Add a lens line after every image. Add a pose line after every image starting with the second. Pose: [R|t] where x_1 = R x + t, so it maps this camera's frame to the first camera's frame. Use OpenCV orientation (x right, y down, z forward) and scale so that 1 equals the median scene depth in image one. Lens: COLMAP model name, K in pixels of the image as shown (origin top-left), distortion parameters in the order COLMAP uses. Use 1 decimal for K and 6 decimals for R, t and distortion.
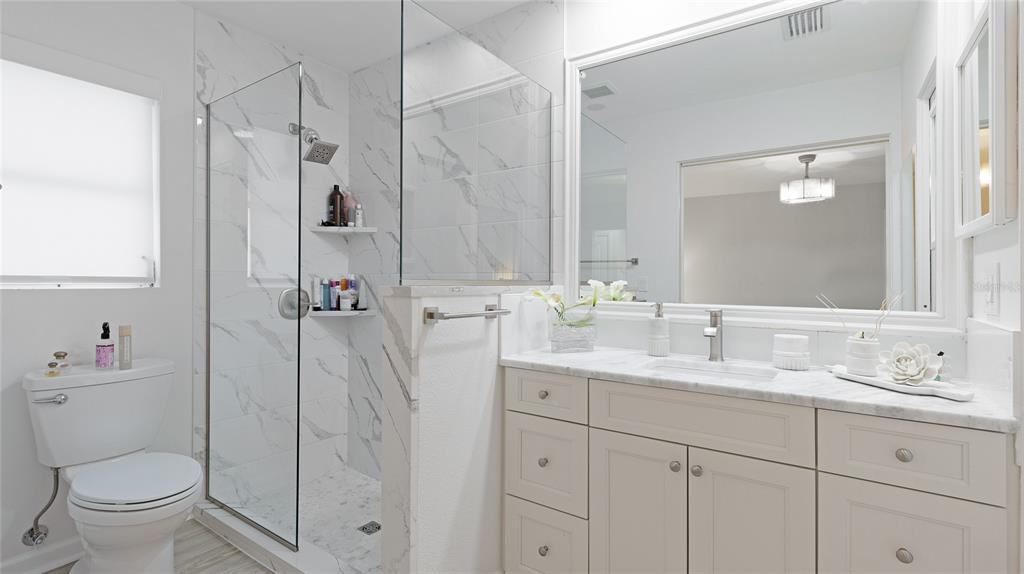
lens RADIAL K [[466.8, 0, 513.6], [0, 466.8, 289.8], [0, 0, 1]] dist [0.001313, 0.000351]
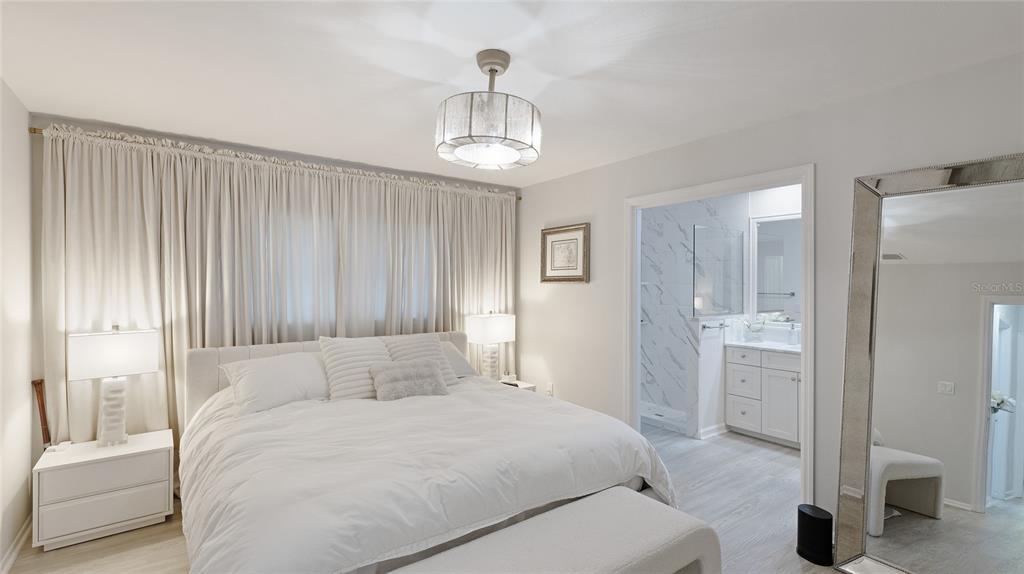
lens RADIAL K [[466.8, 0, 510.9], [0, 466.8, 291.1], [0, 0, 1]] dist [0.001313, 0.000351]
pose [[0.944023, -0.001867, -0.329874, -0.305777], [0.001362, 0.999998, -0.001760, -0.151652], [0.329877, 0.001212, 0.944023, -1.972086]]
